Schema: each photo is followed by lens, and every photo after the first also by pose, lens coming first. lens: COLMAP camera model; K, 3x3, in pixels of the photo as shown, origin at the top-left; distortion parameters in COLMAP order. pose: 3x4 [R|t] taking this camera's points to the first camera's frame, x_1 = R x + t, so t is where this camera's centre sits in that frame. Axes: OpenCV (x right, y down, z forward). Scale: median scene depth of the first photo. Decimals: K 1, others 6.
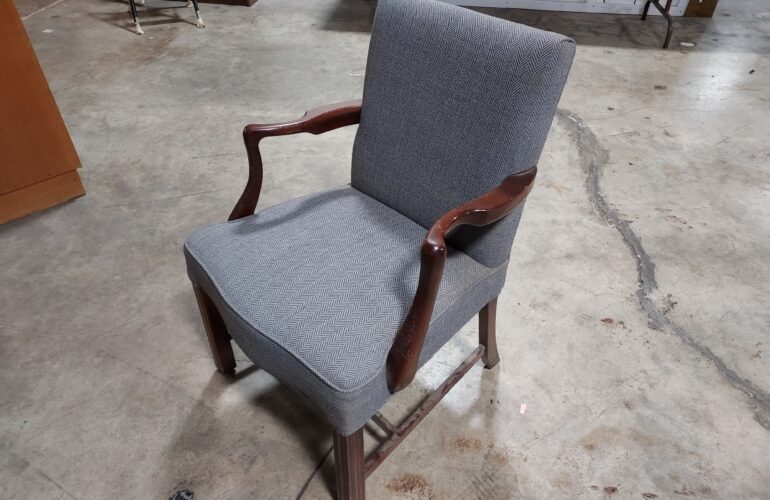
lens RADIAL K [[528.0, 0, 385.0], [0, 528.0, 250.0], [0, 0, 1]] dist [0.029461, -0.004271]
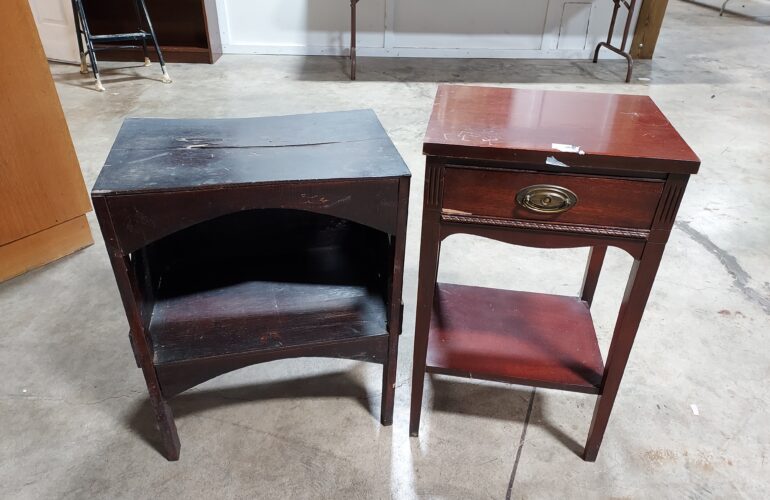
lens RADIAL K [[528.0, 0, 385.0], [0, 528.0, 250.0], [0, 0, 1]] dist [0.029461, -0.004271]
pose [[0.984997, -0.083483, 0.151036, -0.251932], [0.102607, 0.987013, -0.123604, 0.063688], [-0.138756, 0.137247, 0.980770, 0.107446]]
